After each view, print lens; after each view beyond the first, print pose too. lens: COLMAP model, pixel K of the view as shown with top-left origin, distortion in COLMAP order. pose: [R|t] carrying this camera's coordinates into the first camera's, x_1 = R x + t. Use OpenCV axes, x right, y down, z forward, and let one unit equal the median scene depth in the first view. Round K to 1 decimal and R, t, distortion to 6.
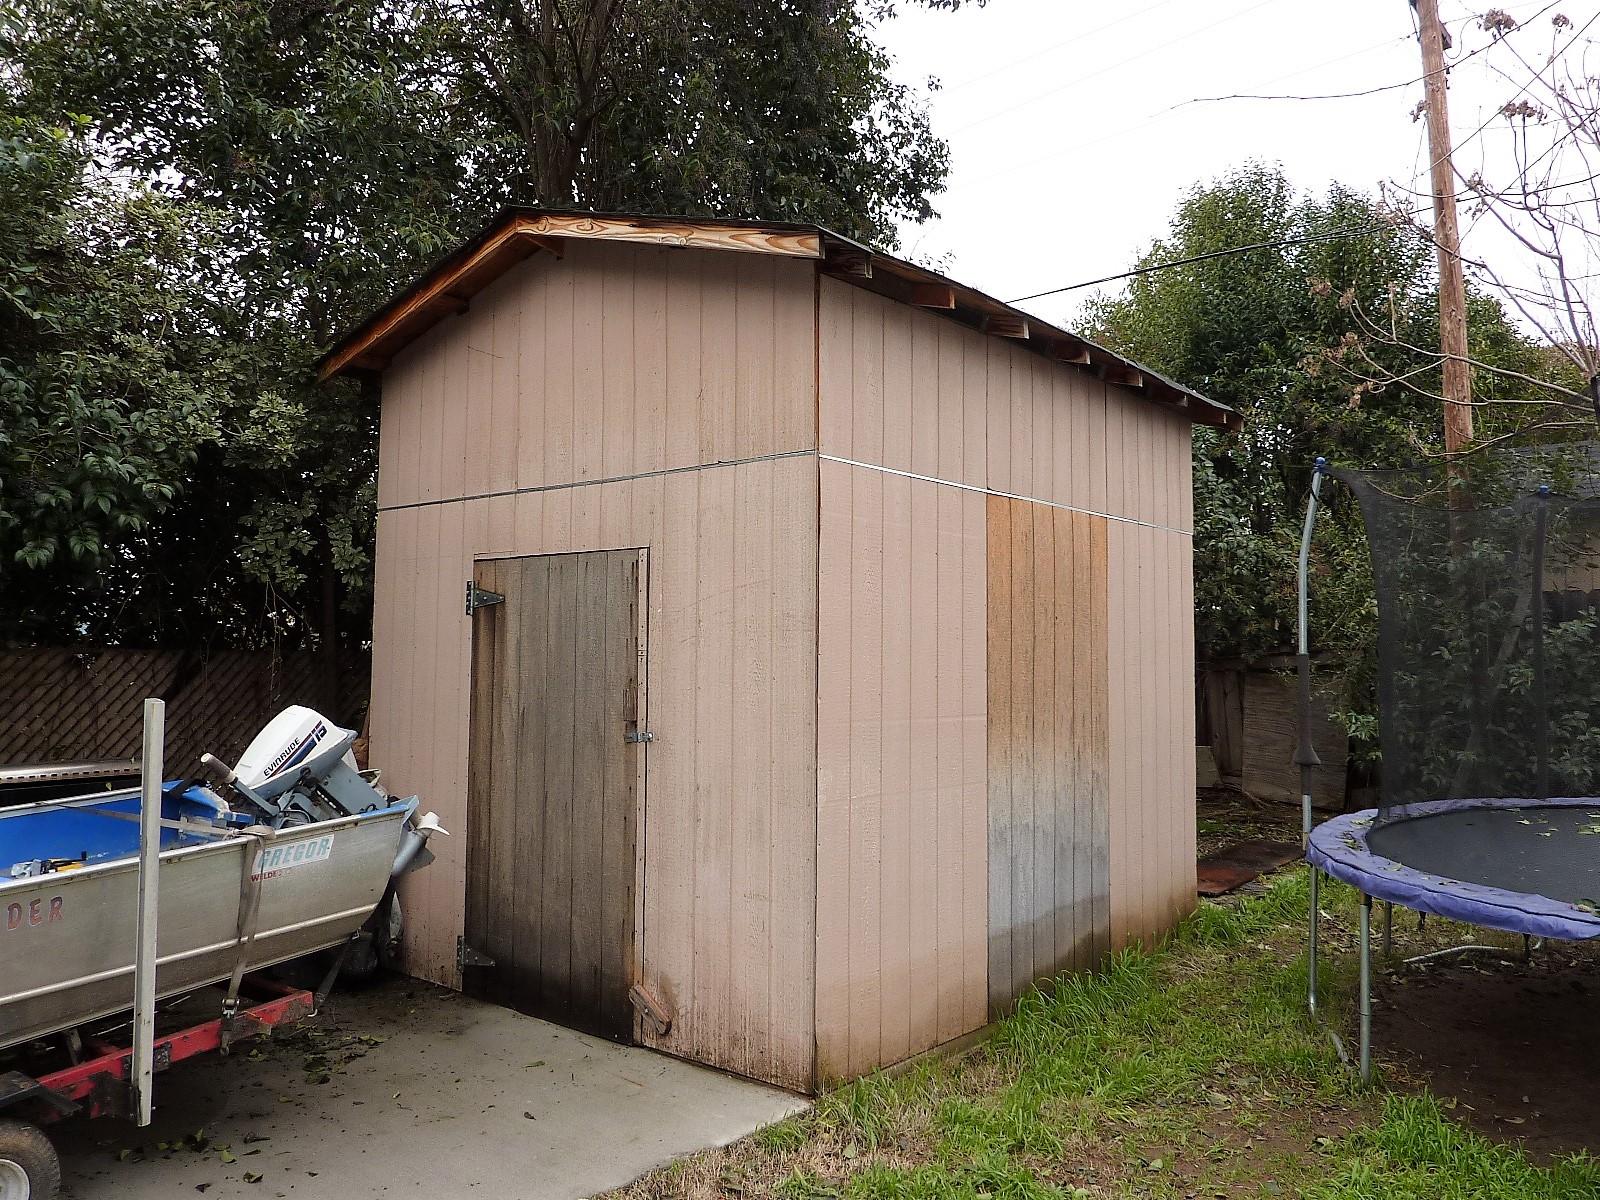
lens RADIAL K [[1205.8, 0, 798.5], [0, 1205.8, 601.3], [0, 0, 1]] dist [0.003650, 0.001257]
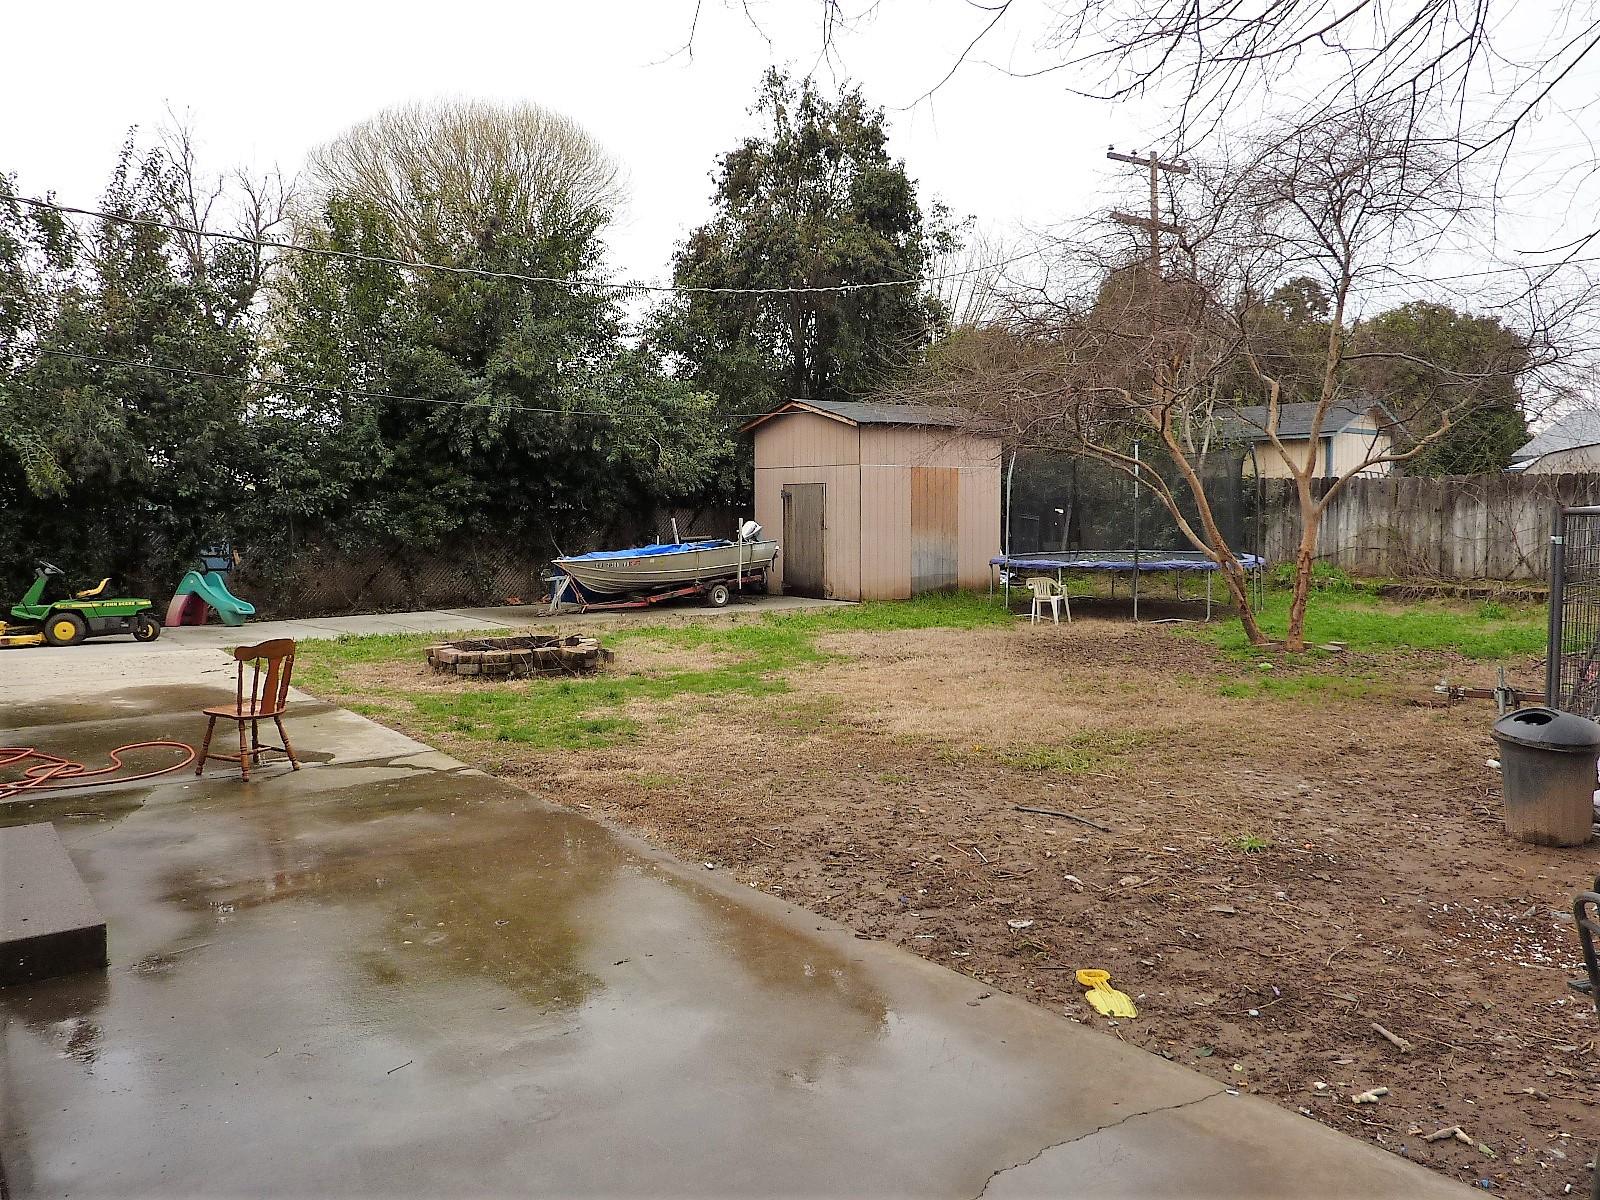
lens RADIAL K [[1205.8, 0, 800.1], [0, 1205.8, 598.0], [0, 0, 1]] dist [0.003650, 0.001257]
pose [[0.984249, 0.003200, -0.176758, 0.477636], [0.020664, 0.990900, 0.133003, -0.188466], [0.175575, -0.134561, 0.975226, -2.849458]]
